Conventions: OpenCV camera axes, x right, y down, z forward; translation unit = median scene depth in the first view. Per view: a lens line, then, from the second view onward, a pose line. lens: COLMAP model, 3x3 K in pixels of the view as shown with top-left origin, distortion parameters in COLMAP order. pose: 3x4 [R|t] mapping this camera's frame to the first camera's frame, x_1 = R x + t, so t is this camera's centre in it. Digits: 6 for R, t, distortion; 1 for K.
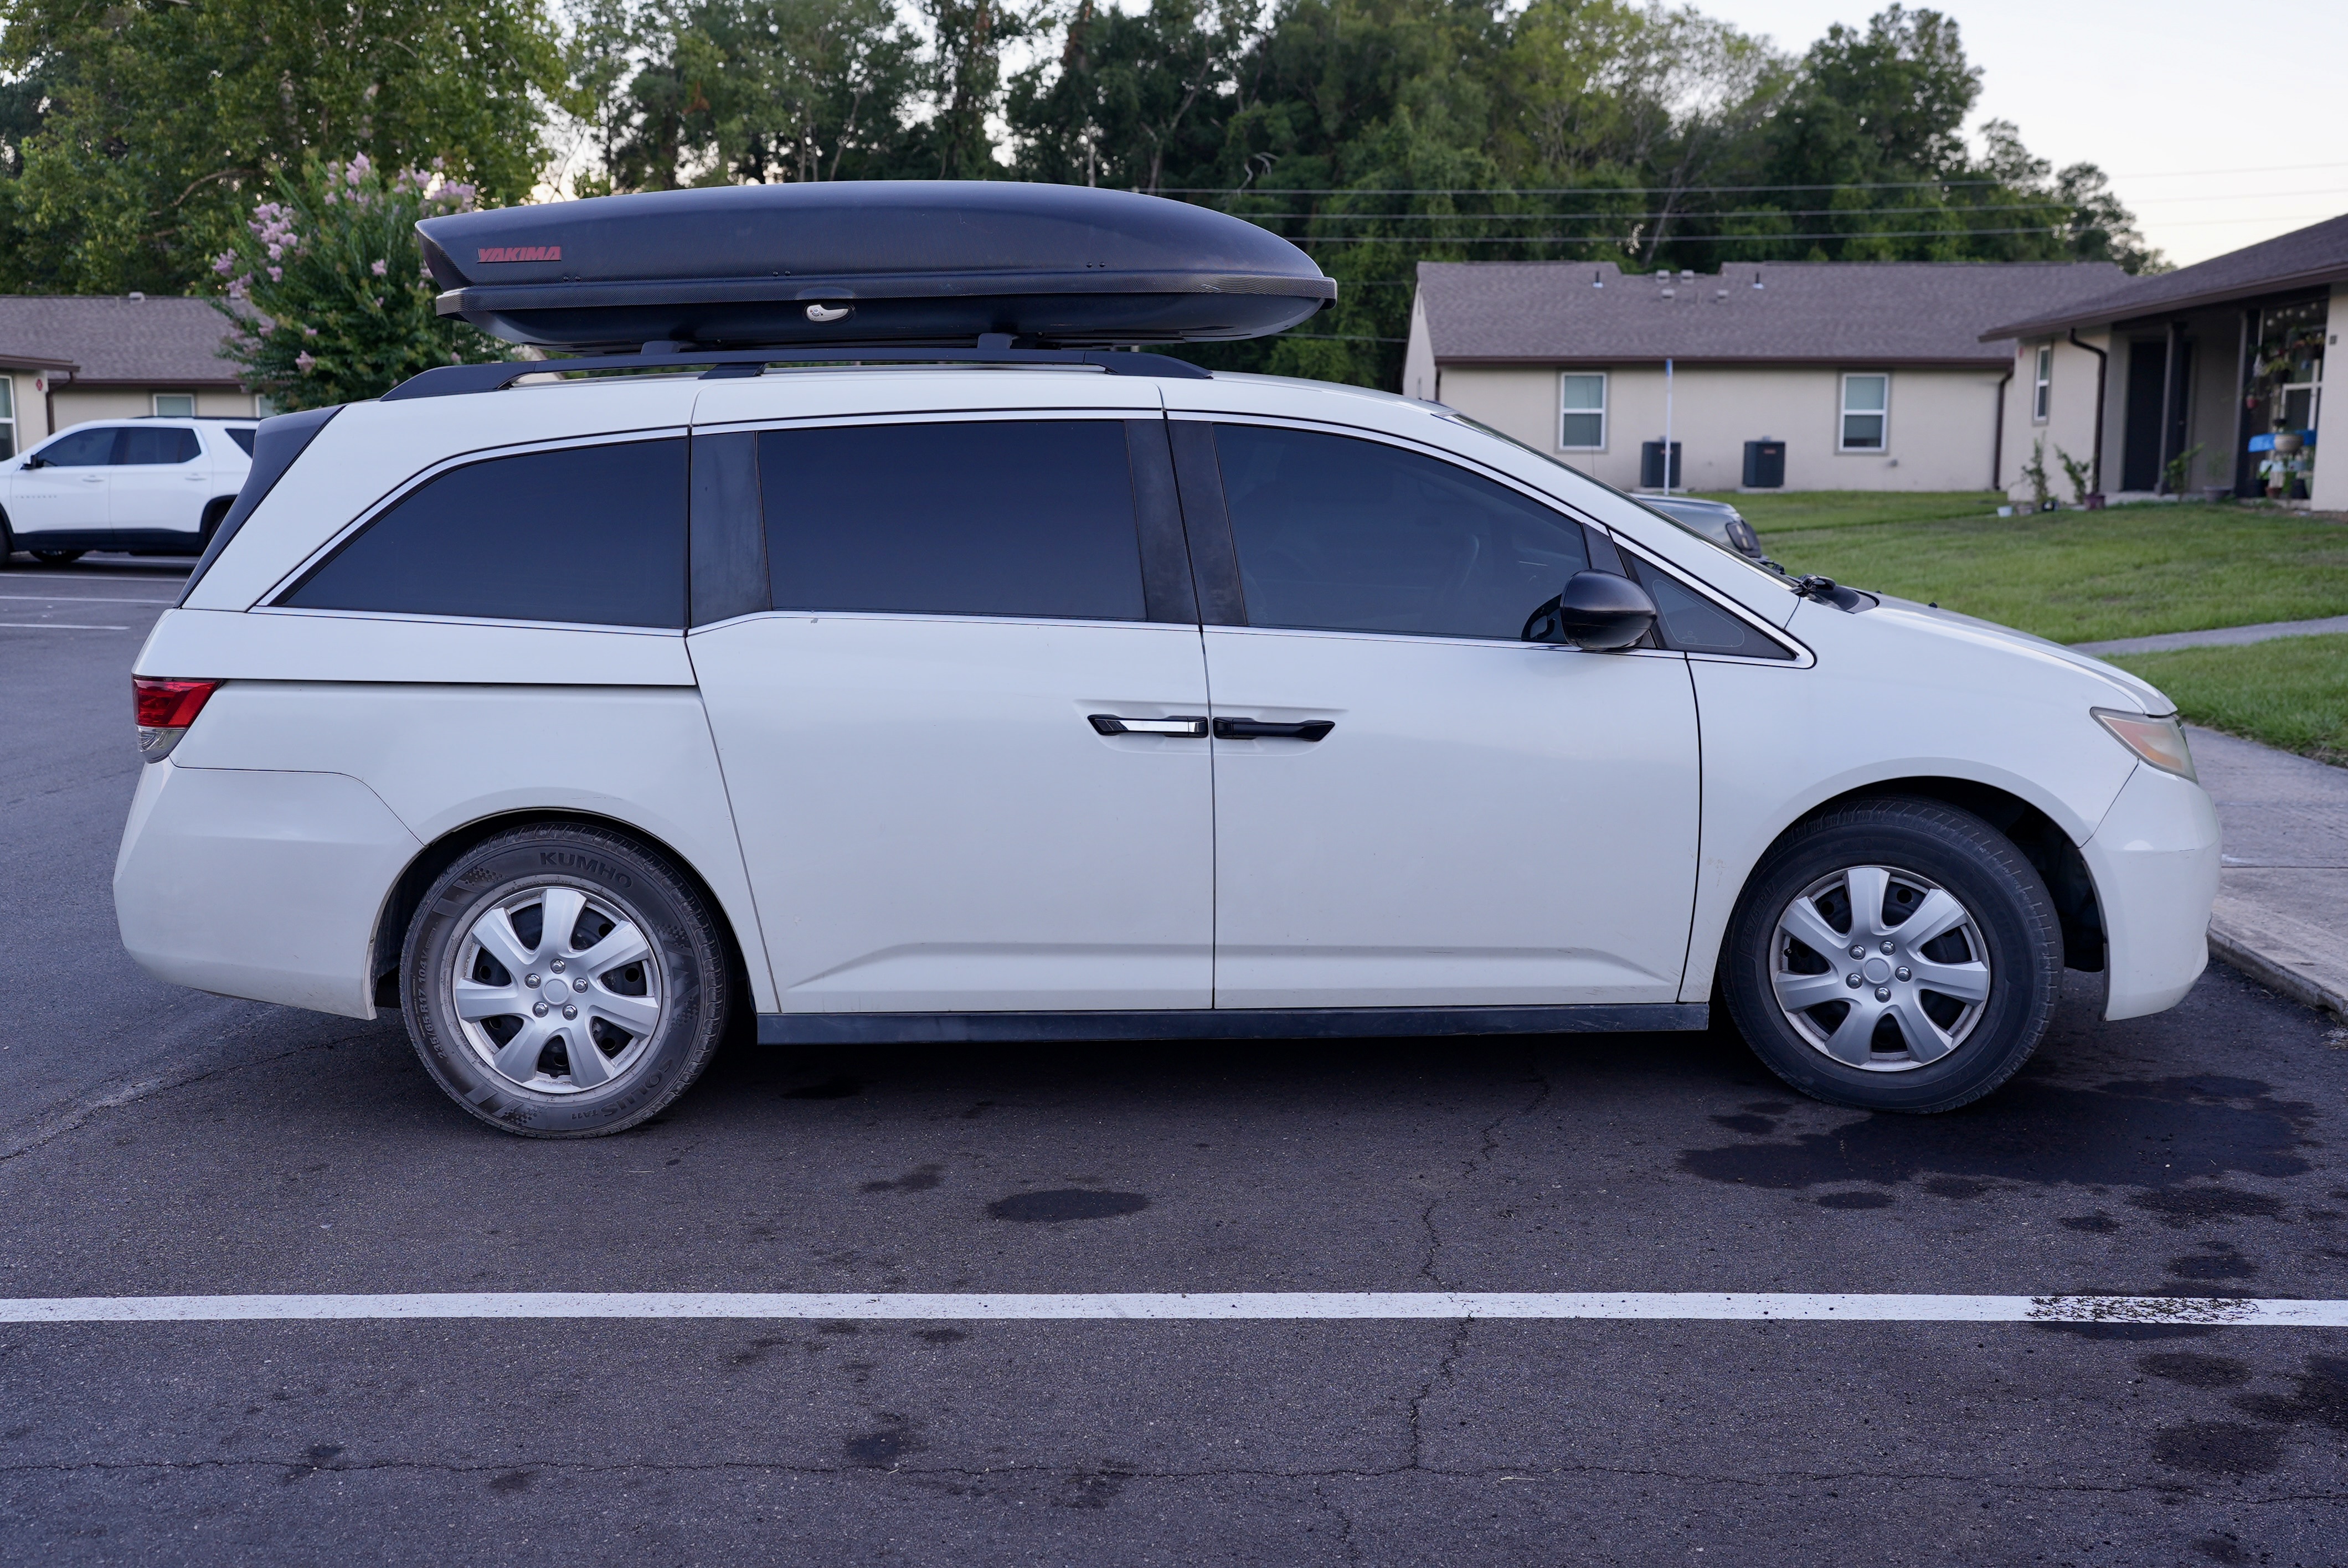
lens RADIAL K [[2277.7, 0, 1163.5], [0, 2277.7, 779.6], [0, 0, 1]] dist [-0.056413, 0.179249]
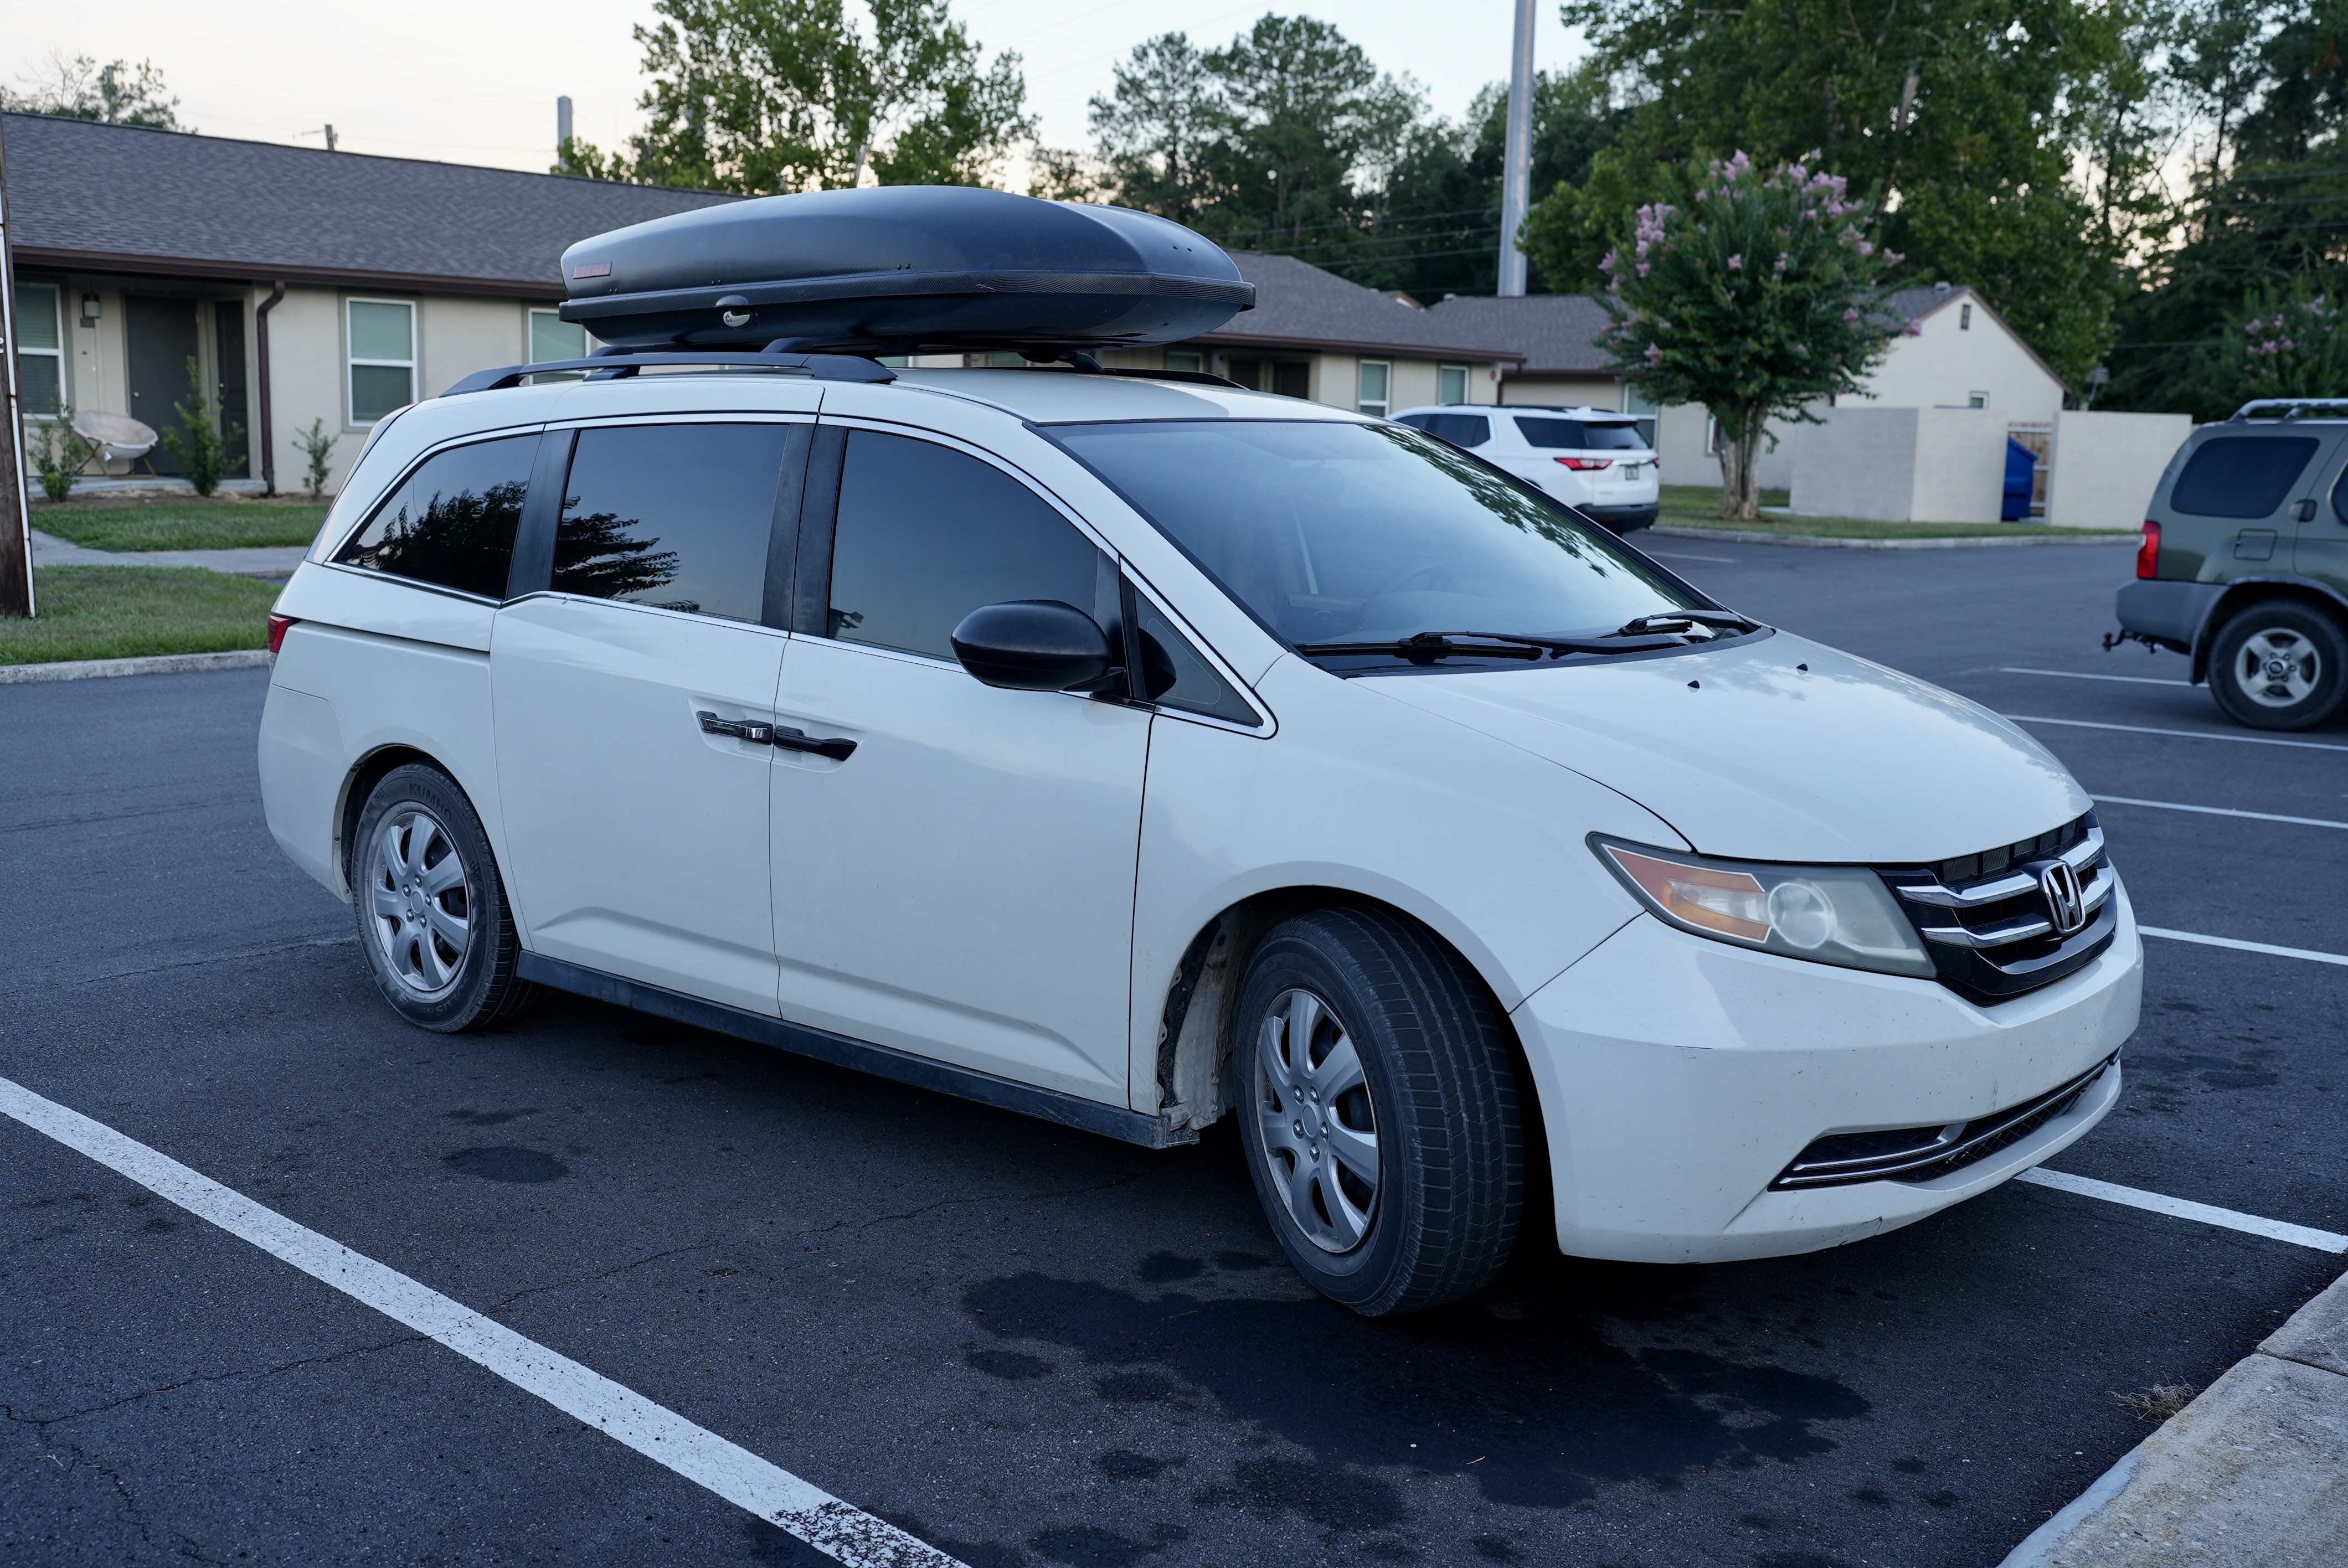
lens RADIAL K [[2268.4, 0, 1170.8], [0, 2268.4, 785.6], [0, 0, 1]] dist [-0.056139, 0.170523]
pose [[0.767896, 0.118171, -0.629580, 0.752808], [-0.113321, 0.992396, 0.048054, -0.066183], [0.630471, 0.034444, 0.775448, 0.333491]]
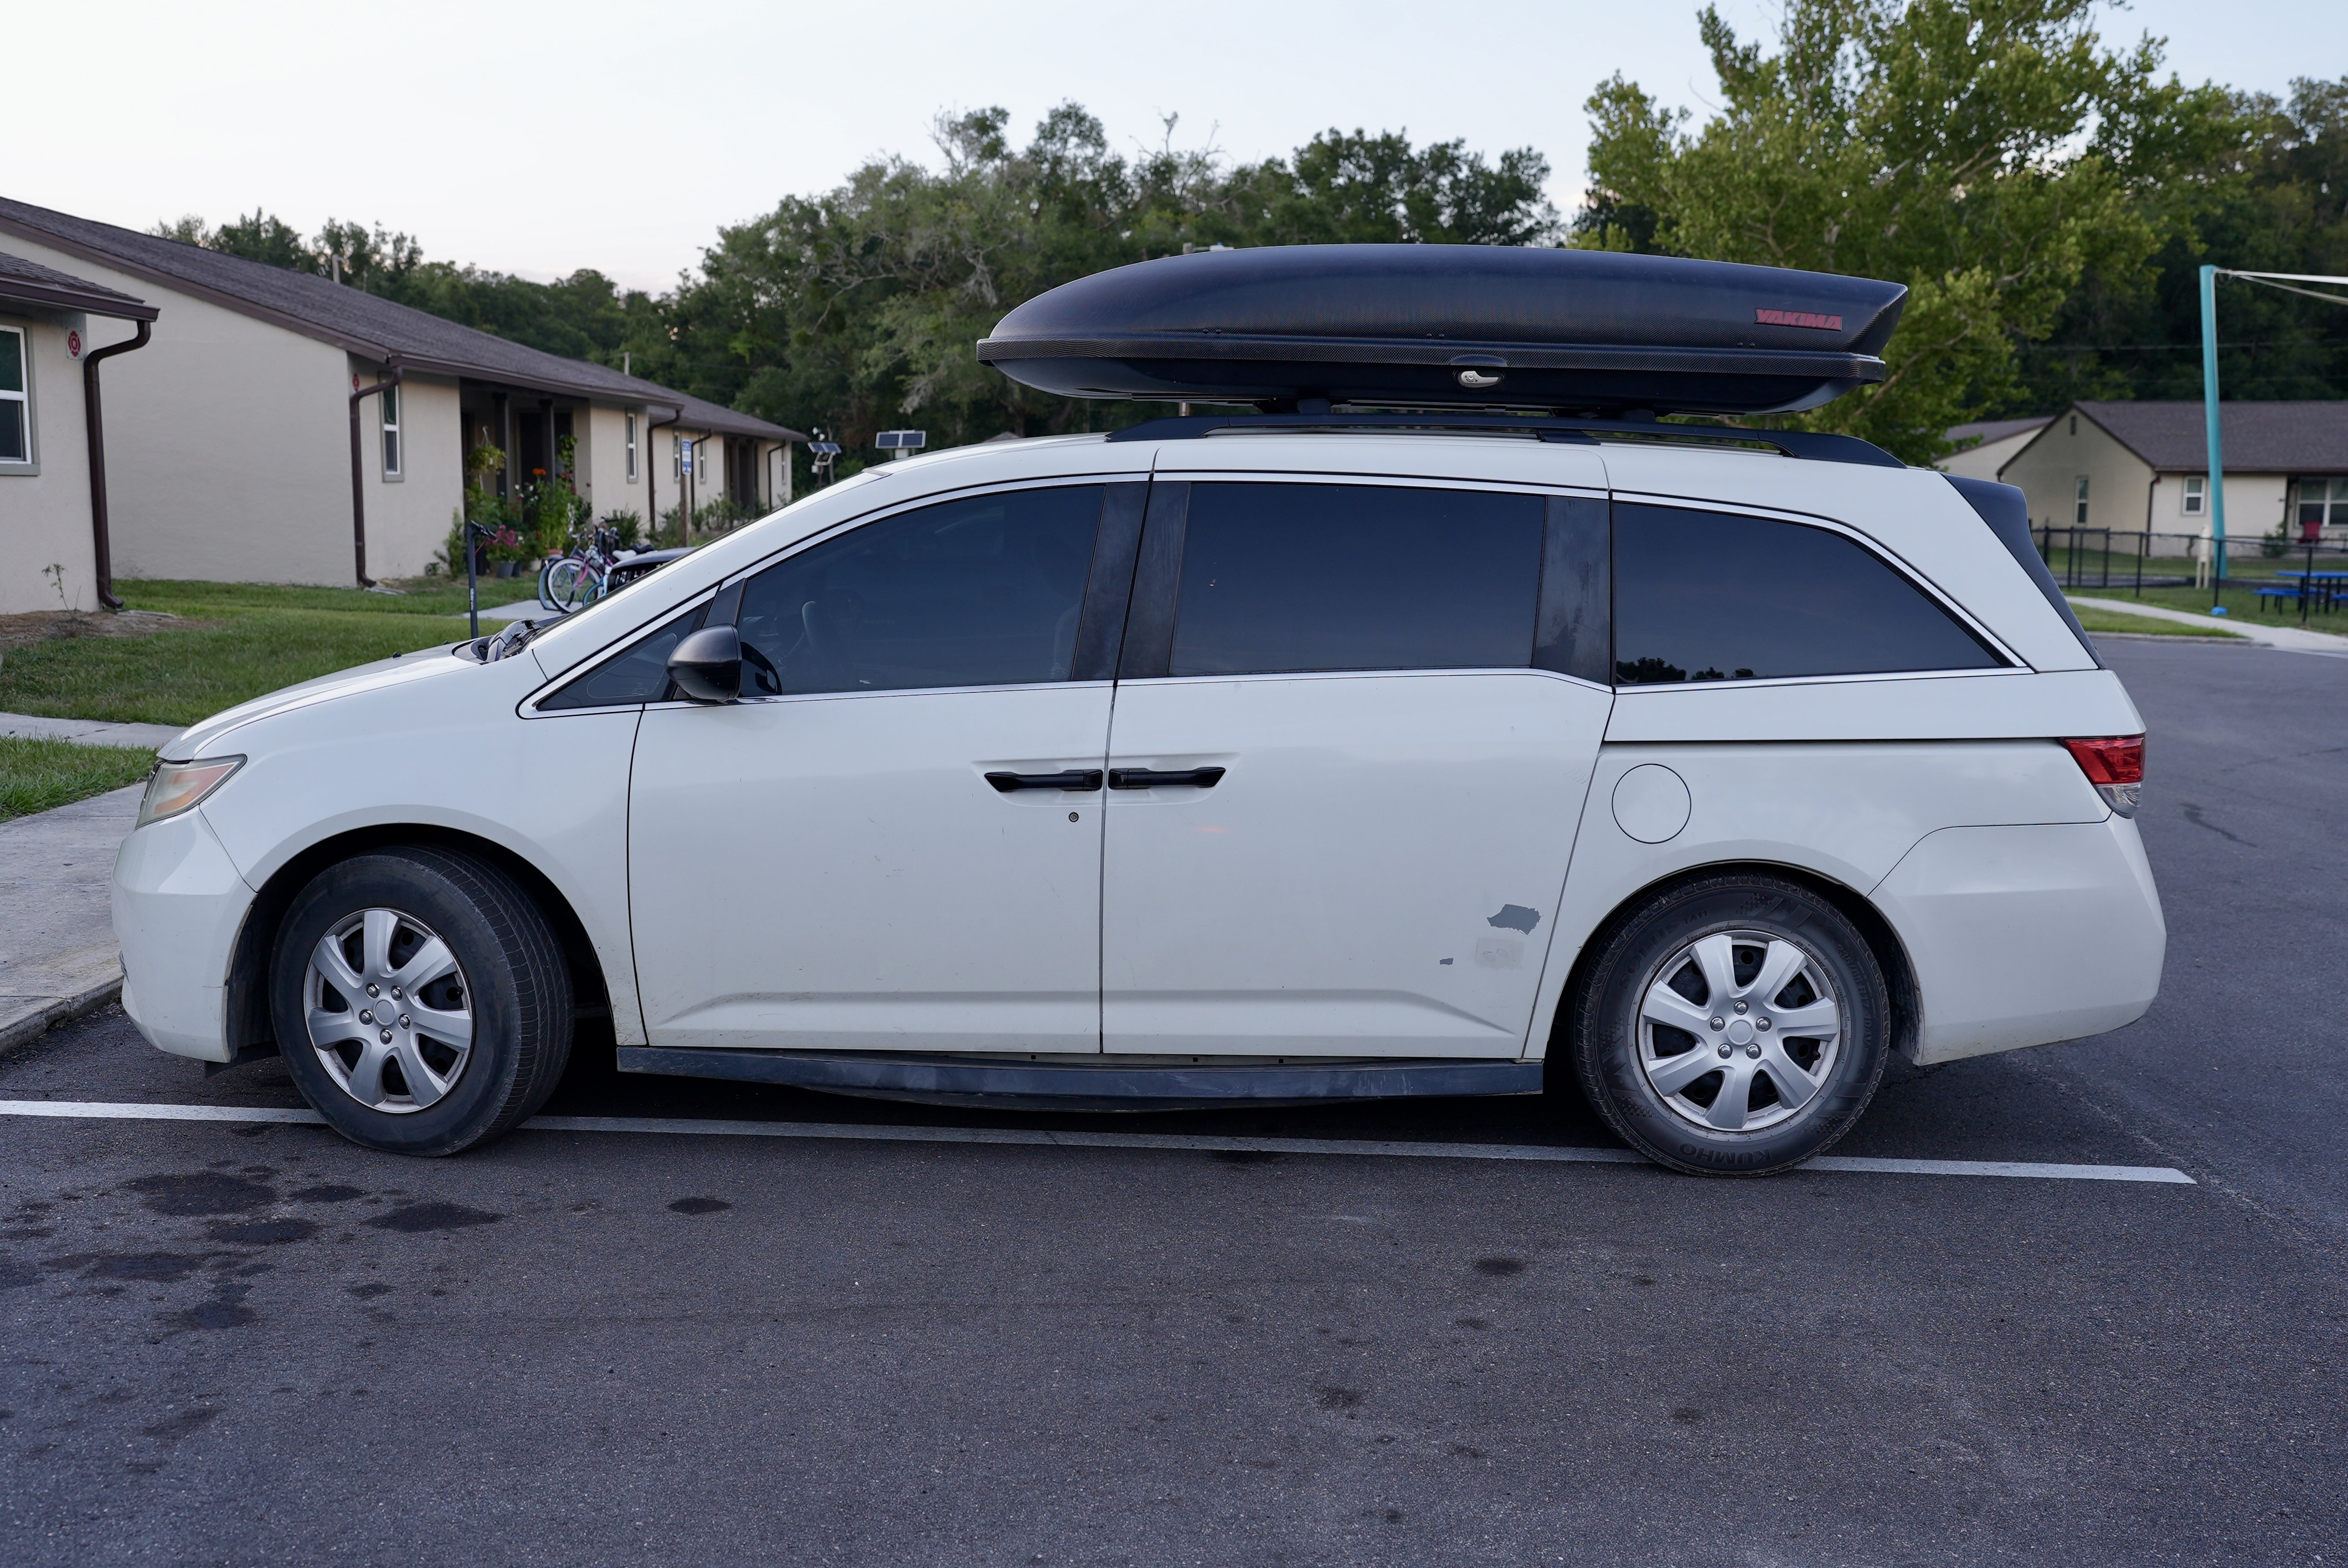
lens RADIAL K [[2268.4, 0, 1170.8], [0, 2268.4, 785.6], [0, 0, 1]] dist [-0.056139, 0.170523]
pose [[-0.998716, 0.000307, -0.050666, 0.048009], [-0.013372, 0.962932, 0.269413, -0.343724], [0.048871, 0.269744, -0.961691, 2.303185]]
